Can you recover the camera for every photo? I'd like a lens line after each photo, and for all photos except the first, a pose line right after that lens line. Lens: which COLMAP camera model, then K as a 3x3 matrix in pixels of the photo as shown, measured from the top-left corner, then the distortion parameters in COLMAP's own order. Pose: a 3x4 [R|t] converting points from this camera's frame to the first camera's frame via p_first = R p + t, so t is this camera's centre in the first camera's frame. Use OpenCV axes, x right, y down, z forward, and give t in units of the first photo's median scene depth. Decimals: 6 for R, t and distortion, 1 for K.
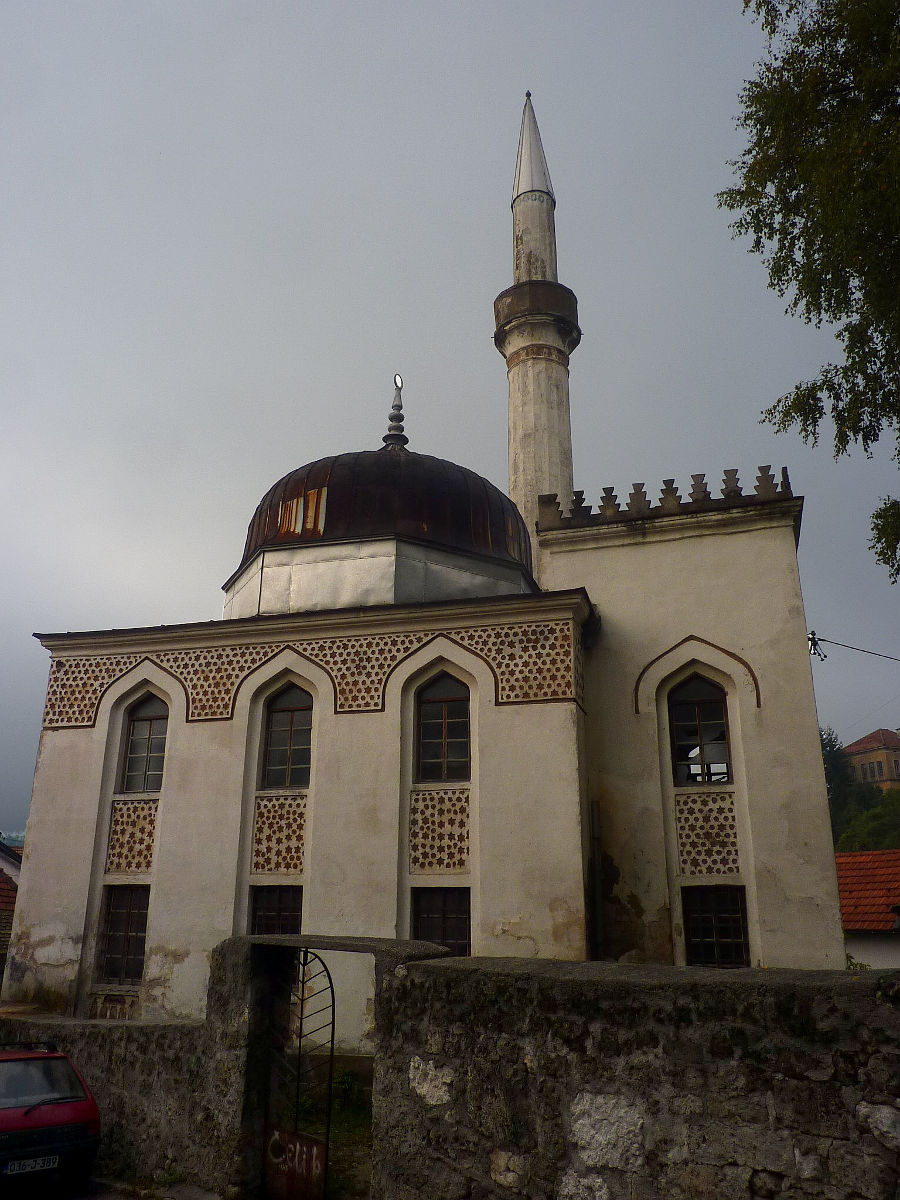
lens RADIAL K [[919.8, 0, 445.8], [0, 919.8, 614.1], [0, 0, 1]] dist [0.018984, -0.054616]
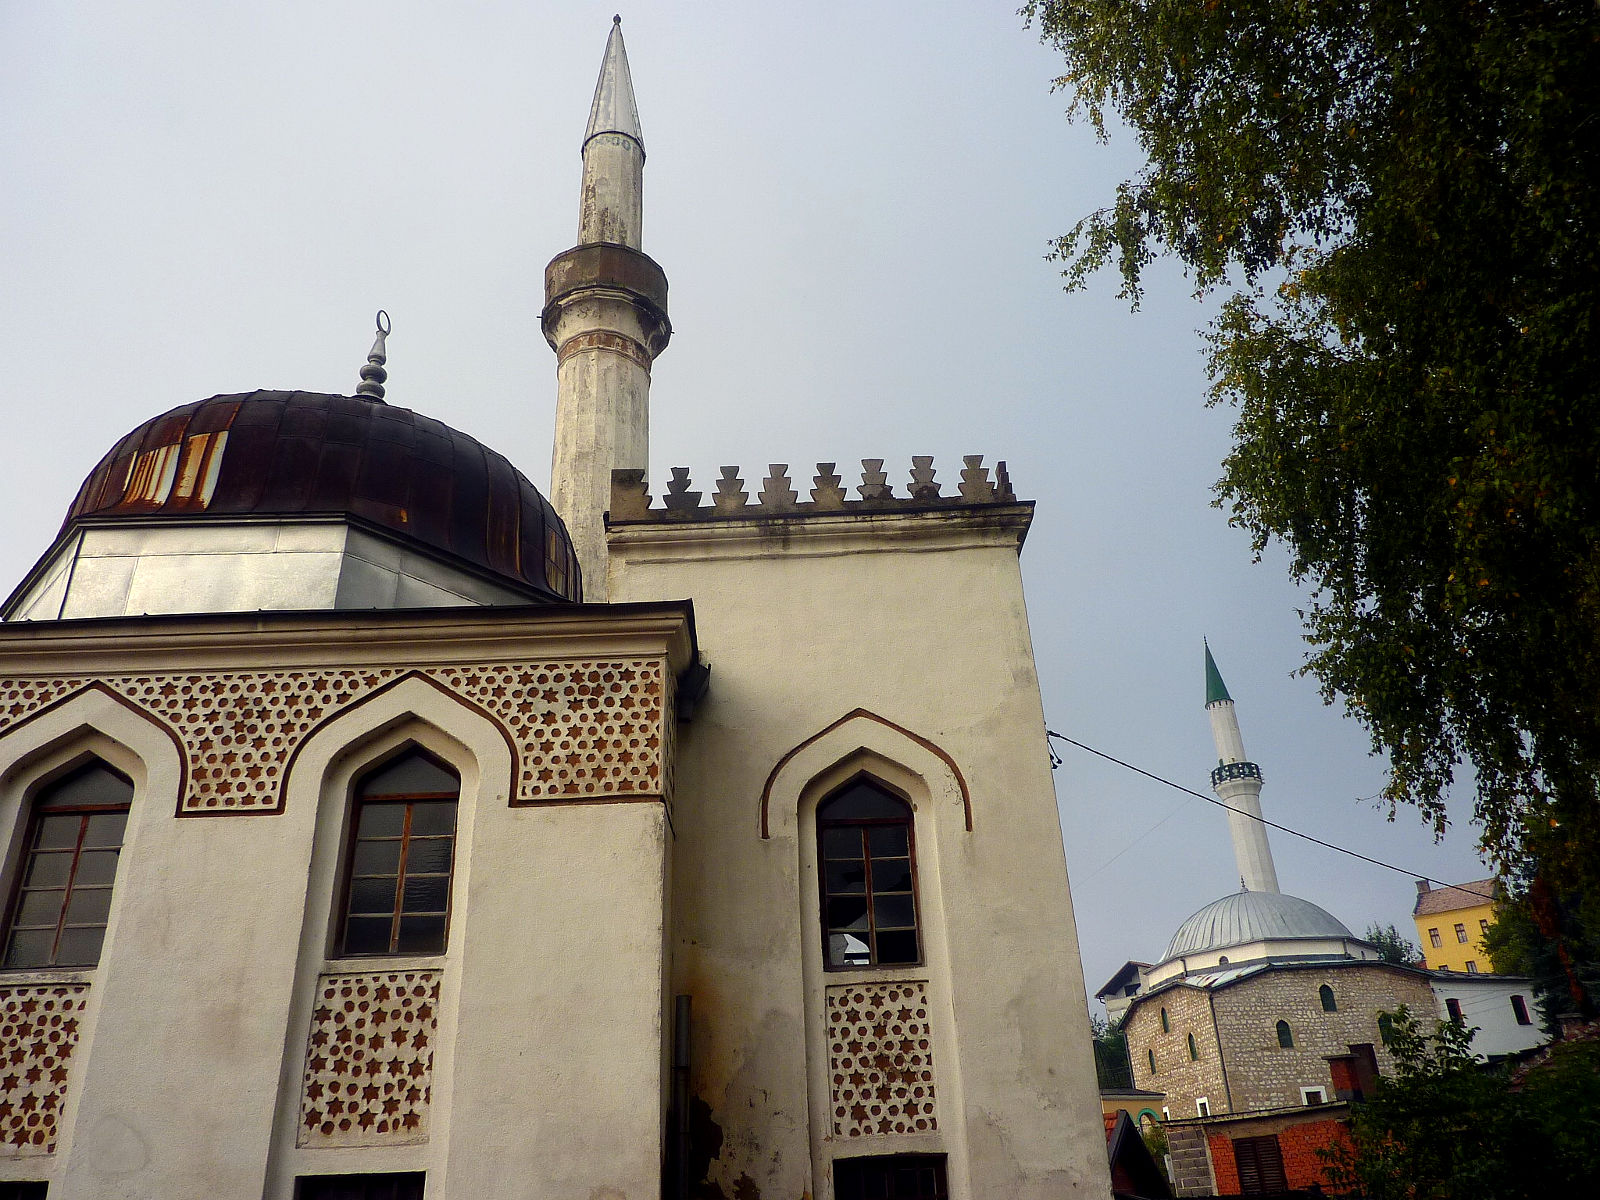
lens RADIAL K [[1226.3, 0, 800.0], [0, 1226.3, 600.0], [0, 0, 1]] dist [0.018984, -0.054616]
pose [[0.955160, 0.097224, 0.279673, 0.004371], [-0.046735, 0.982217, -0.181840, 0.098981], [-0.292378, 0.160615, 0.942718, 0.259512]]
